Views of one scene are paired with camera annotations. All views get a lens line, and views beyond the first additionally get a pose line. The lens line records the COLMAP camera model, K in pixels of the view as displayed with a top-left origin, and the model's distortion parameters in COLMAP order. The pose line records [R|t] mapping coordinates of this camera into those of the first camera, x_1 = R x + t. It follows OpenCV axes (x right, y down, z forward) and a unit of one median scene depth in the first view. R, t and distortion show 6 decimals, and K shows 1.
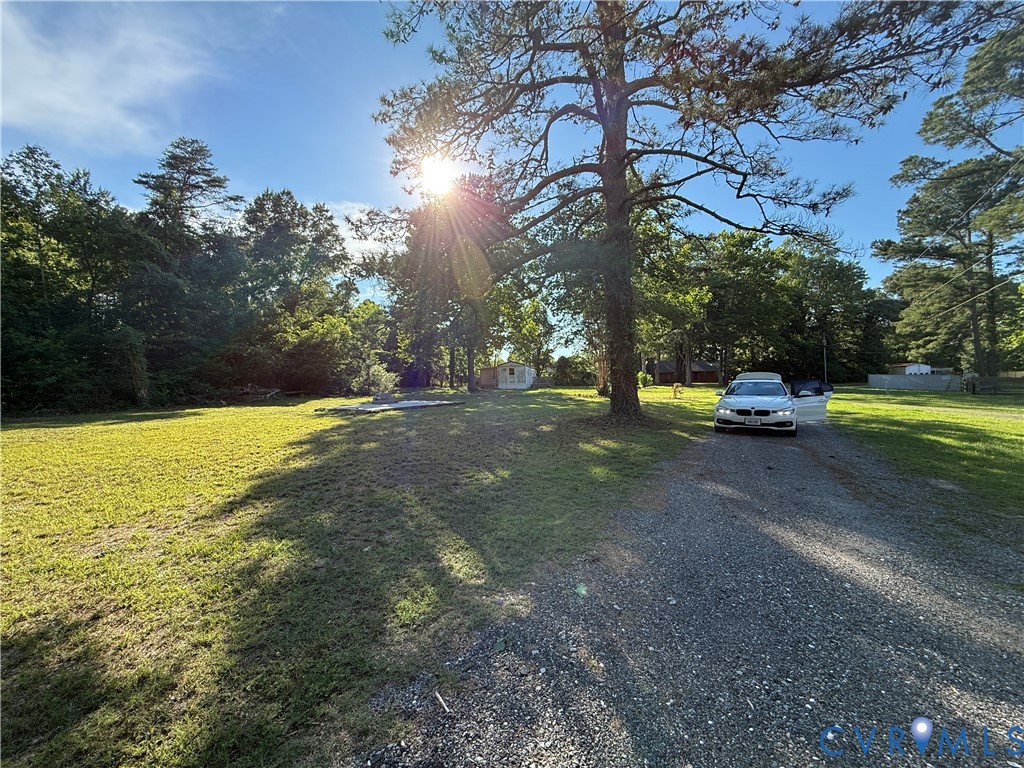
lens RADIAL K [[408.5, 0, 508.7], [0, 408.5, 383.3], [0, 0, 1]] dist [-0.000502, 0.000461]
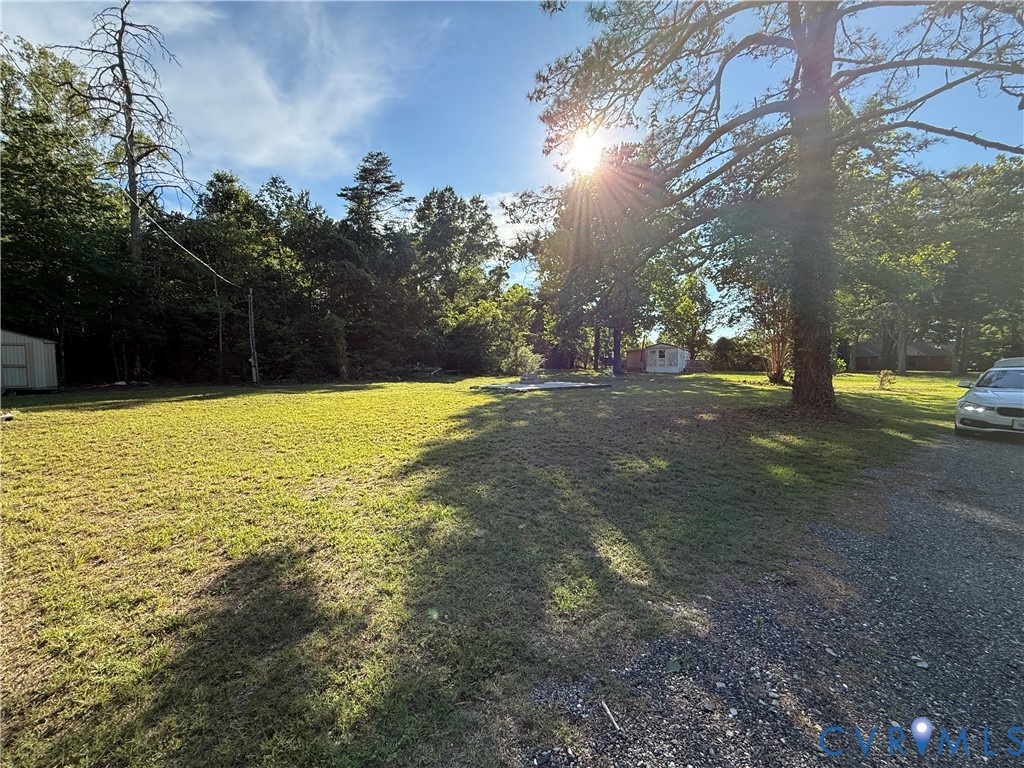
lens RADIAL K [[408.5, 0, 508.7], [0, 408.5, 383.3], [0, 0, 1]] dist [-0.000502, 0.000461]
pose [[0.940251, 0.032554, -0.338923, -0.012197], [-0.017715, 0.998748, 0.046785, 0.001851], [0.340022, -0.037985, 0.939650, 0.014327]]
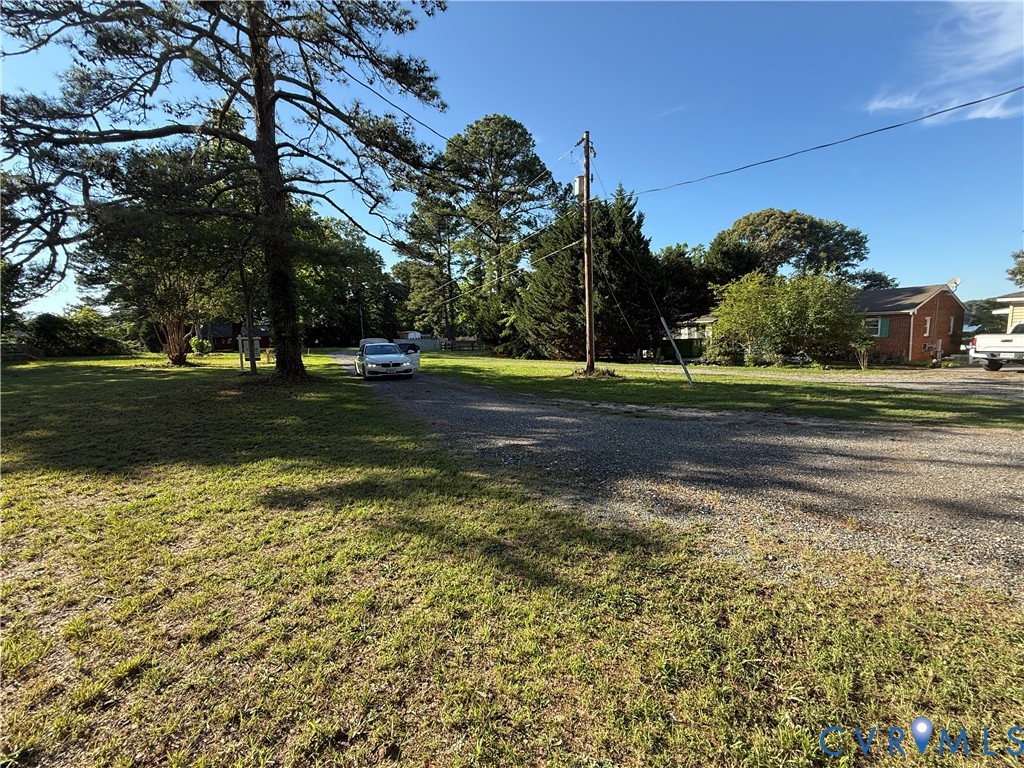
lens RADIAL K [[408.5, 0, 508.7], [0, 408.5, 383.3], [0, 0, 1]] dist [-0.000502, 0.000461]
pose [[0.515852, -0.096011, 0.851281, -0.343542], [0.023123, 0.994898, 0.098196, 0.000267], [-0.856366, -0.030971, 0.515440, -0.117847]]
